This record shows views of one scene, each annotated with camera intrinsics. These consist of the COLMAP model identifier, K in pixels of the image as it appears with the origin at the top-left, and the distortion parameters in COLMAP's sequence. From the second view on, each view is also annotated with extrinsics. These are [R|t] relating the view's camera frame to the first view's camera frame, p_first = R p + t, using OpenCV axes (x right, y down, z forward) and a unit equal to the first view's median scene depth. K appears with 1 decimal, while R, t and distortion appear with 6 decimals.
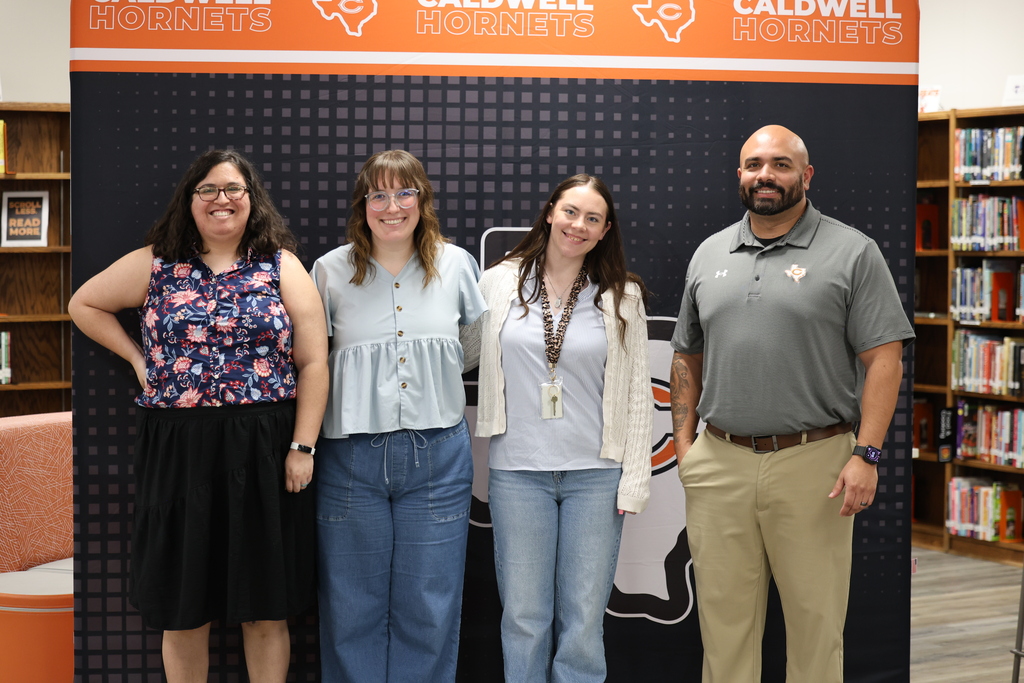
lens RADIAL K [[2022.4, 0, 511.2], [0, 2022.4, 313.9], [0, 0, 1]] dist [-0.412426, 1.740098]
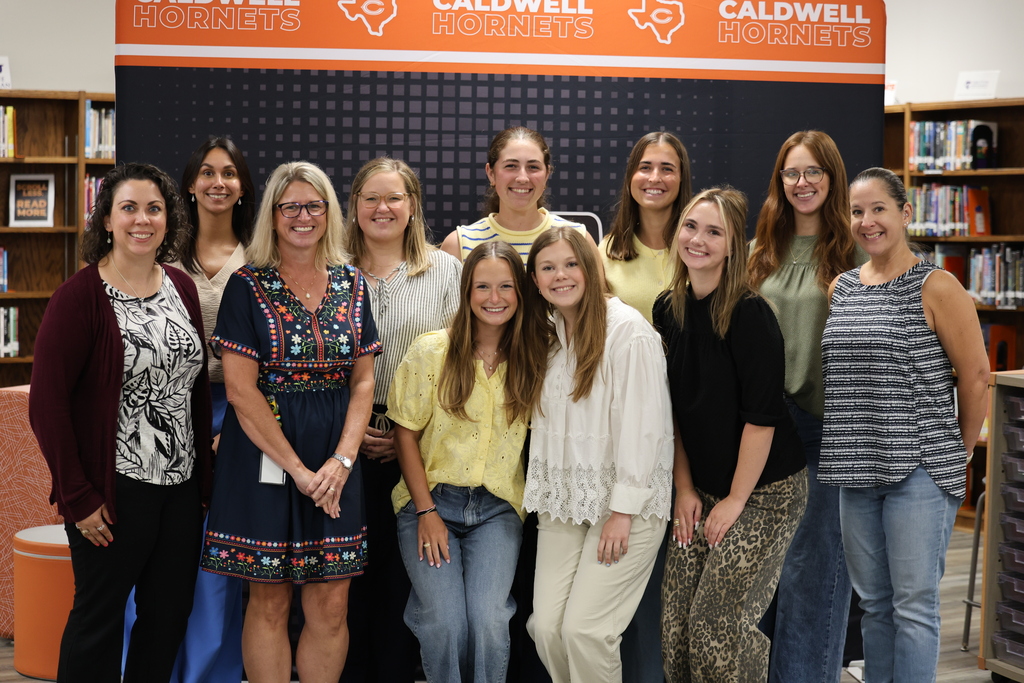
lens RADIAL K [[2022.4, 0, 511.2], [0, 2022.4, 313.9], [0, 0, 1]] dist [-0.412426, 1.740098]
pose [[0.999523, 0.004987, 0.030466, -0.035698], [-0.005220, 0.999958, 0.007583, 0.004846], [-0.030427, -0.007738, 0.999507, -0.097609]]
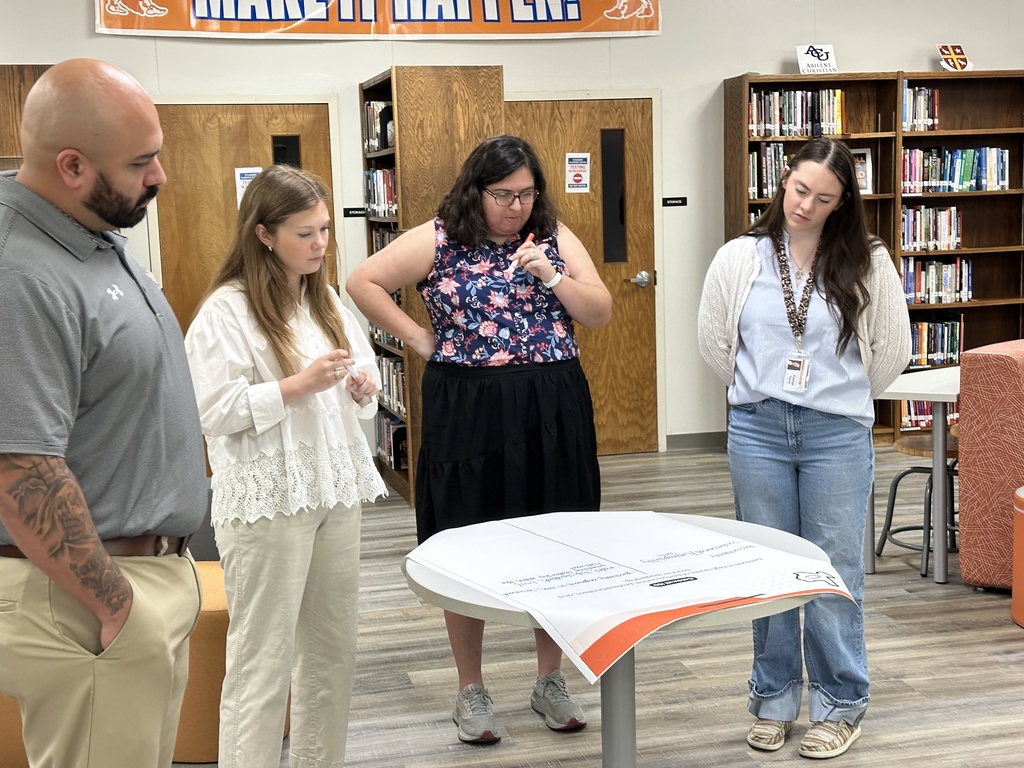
lens RADIAL K [[1414.4, 0, 512.0], [0, 1414.4, 384.0], [0, 0, 1]] dist [0.264225, -0.522510]
pose [[0.962956, 0.000478, -0.269658, -0.330430], [0.025806, 0.995246, 0.093916, -0.010784], [0.268421, -0.097396, 0.958365, 0.135053]]
